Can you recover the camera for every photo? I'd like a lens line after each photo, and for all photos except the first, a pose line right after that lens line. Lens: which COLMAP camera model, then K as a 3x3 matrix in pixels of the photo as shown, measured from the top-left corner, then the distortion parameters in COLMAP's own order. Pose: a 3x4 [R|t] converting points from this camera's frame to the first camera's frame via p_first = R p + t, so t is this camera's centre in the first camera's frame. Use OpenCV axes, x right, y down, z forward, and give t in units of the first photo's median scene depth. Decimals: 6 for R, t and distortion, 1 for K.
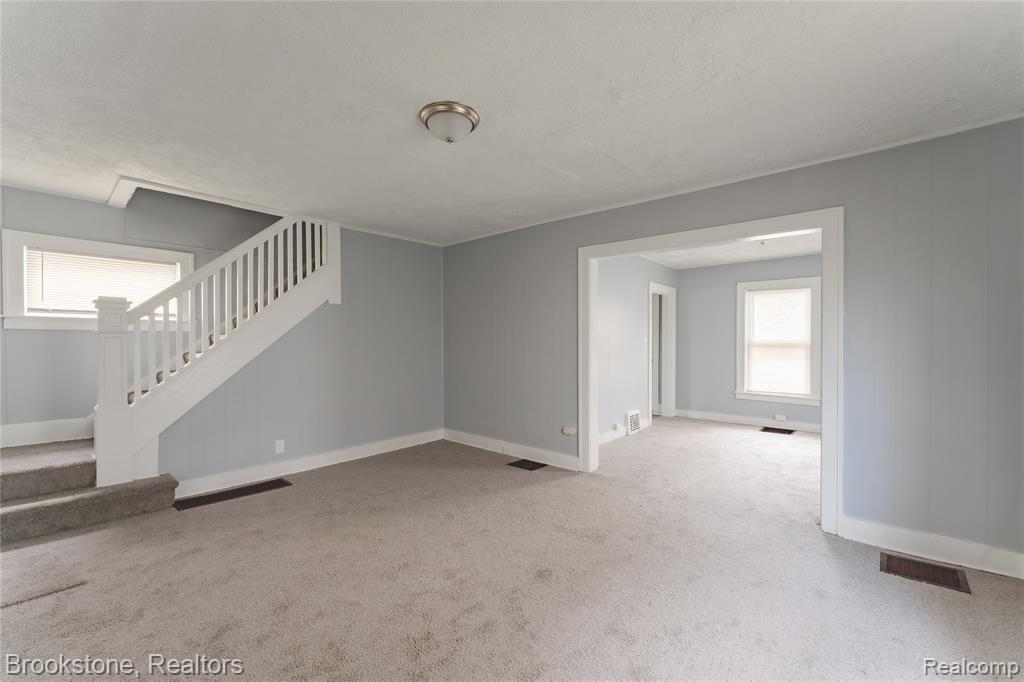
lens RADIAL K [[416.4, 0, 493.1], [0, 416.4, 341.3], [0, 0, 1]] dist [0.000450, -0.001075]
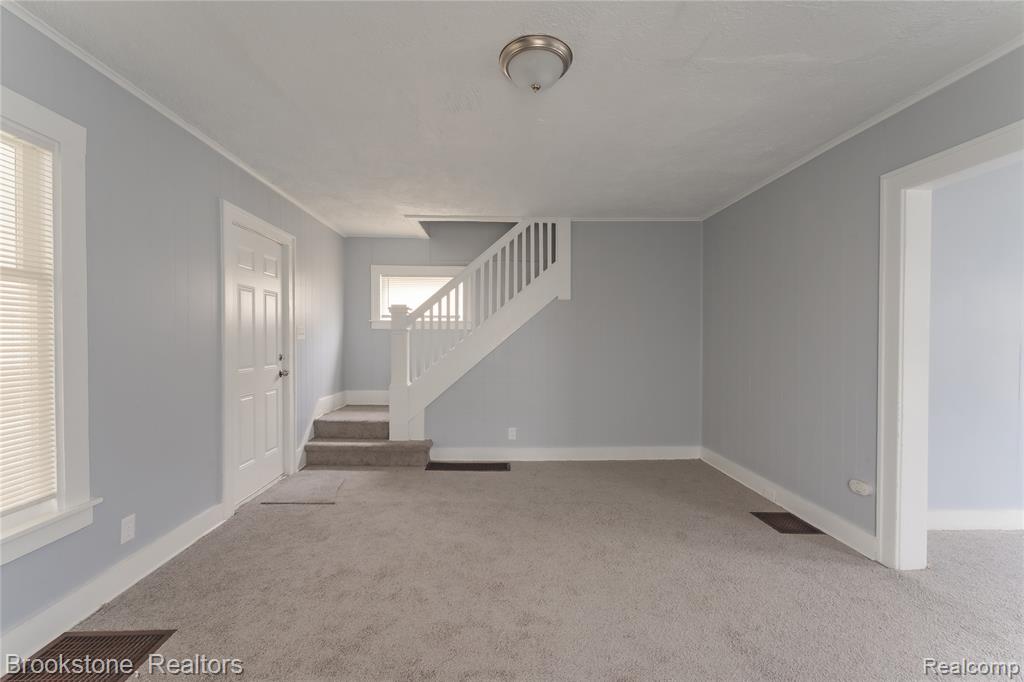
lens RADIAL K [[416.4, 0, 509.9], [0, 416.4, 342.5], [0, 0, 1]] dist [0.000450, -0.001075]
pose [[0.703439, 0.010035, -0.710685, 0.300779], [-0.003404, 0.999936, 0.010751, 0.001925], [0.710748, -0.005143, 0.703428, 0.266645]]
